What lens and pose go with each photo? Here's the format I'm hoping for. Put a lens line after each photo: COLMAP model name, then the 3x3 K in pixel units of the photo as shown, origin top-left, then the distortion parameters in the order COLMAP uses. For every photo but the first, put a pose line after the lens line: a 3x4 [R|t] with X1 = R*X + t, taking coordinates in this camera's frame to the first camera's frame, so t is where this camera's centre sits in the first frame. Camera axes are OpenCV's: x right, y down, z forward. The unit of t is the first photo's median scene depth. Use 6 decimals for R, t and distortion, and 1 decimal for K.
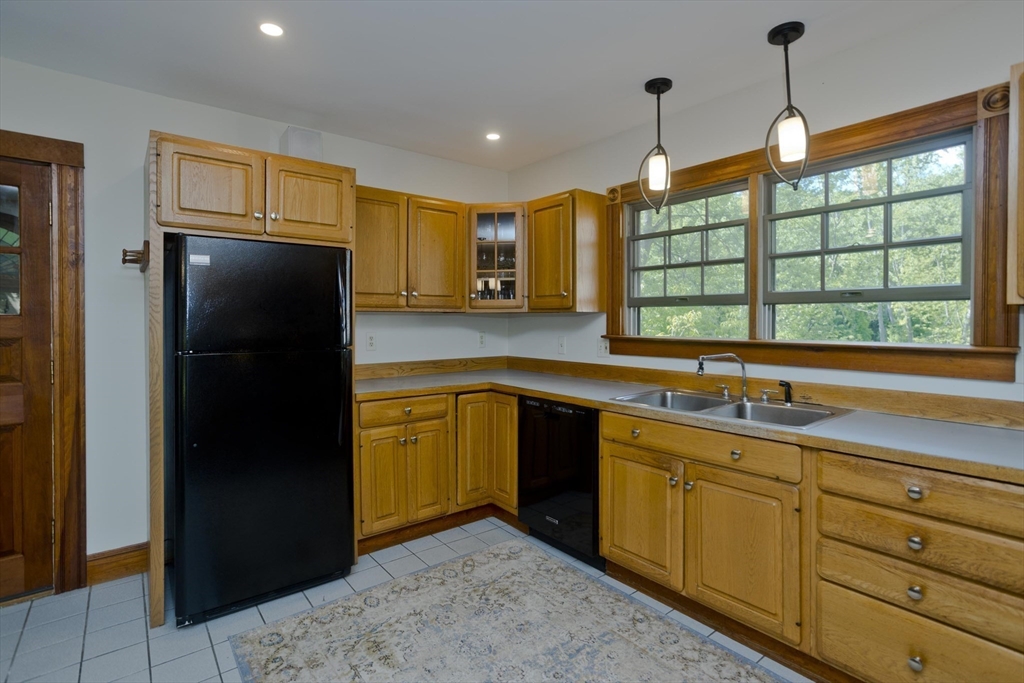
lens RADIAL K [[509.2, 0, 524.9], [0, 509.2, 328.2], [0, 0, 1]] dist [-0.002784, 0.009784]
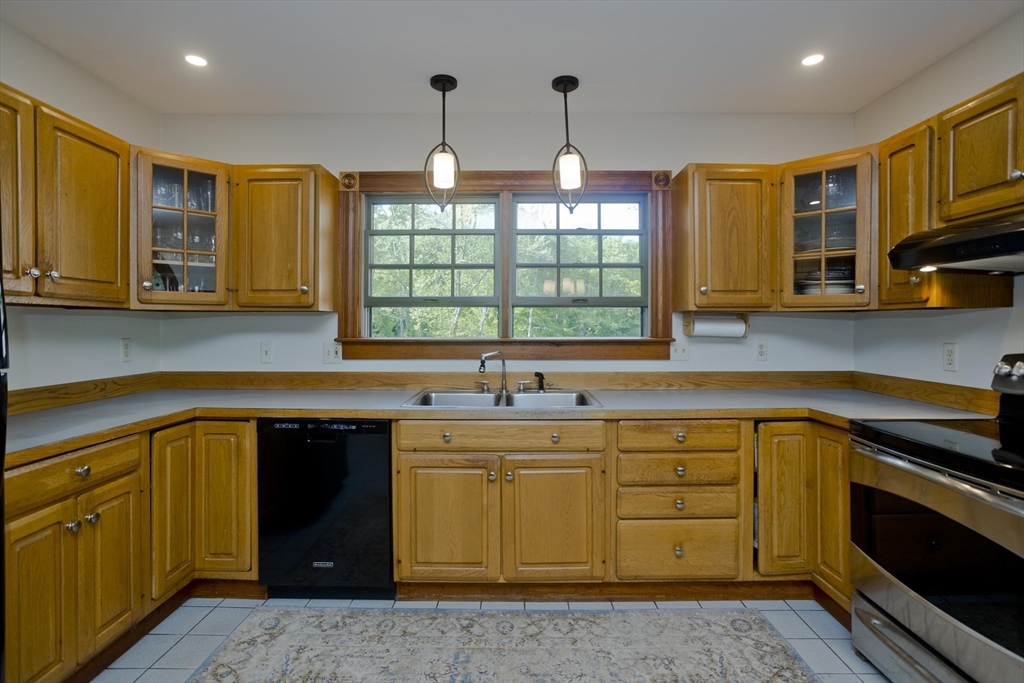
lens RADIAL K [[487.7, 0, 515.6], [0, 487.7, 334.9], [0, 0, 1]] dist [-0.026291, 0.007911]
pose [[0.638008, -0.013181, 0.769917, -0.371332], [0.014642, 0.999880, 0.004984, 0.010032], [-0.769890, 0.008094, 0.638125, 0.291822]]
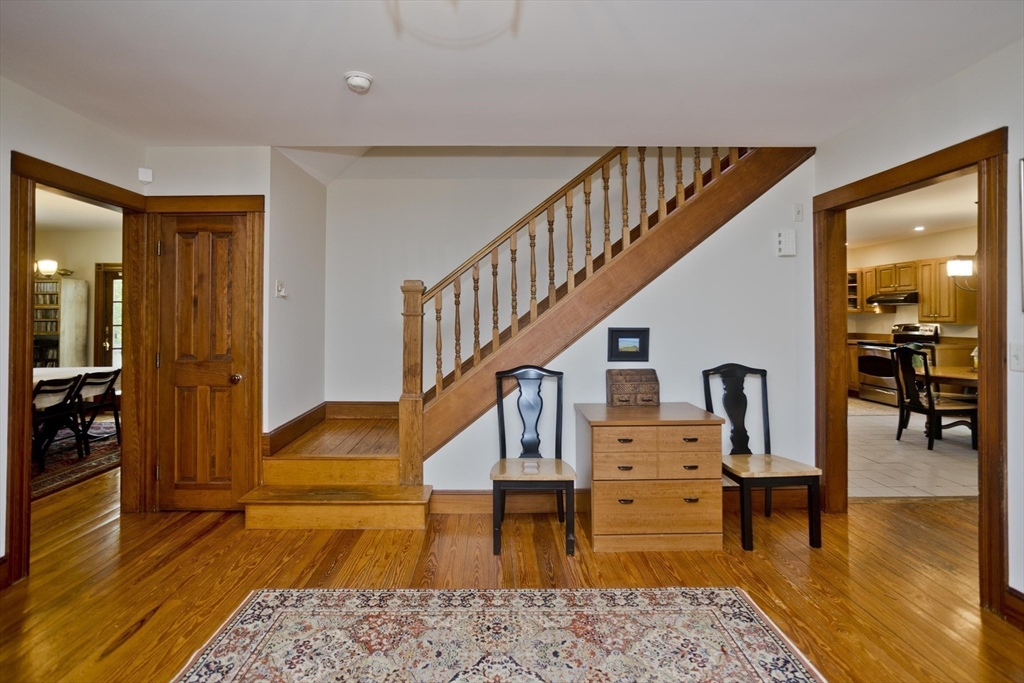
lens RADIAL K [[509.2, 0, 508.2], [0, 509.2, 309.8], [0, 0, 1]] dist [-0.002784, 0.009784]
pose [[0.620076, 0.005085, 0.784525, -3.354476], [0.015942, 0.999691, -0.019080, -0.018386], [-0.784379, 0.024338, 0.619804, 0.098003]]
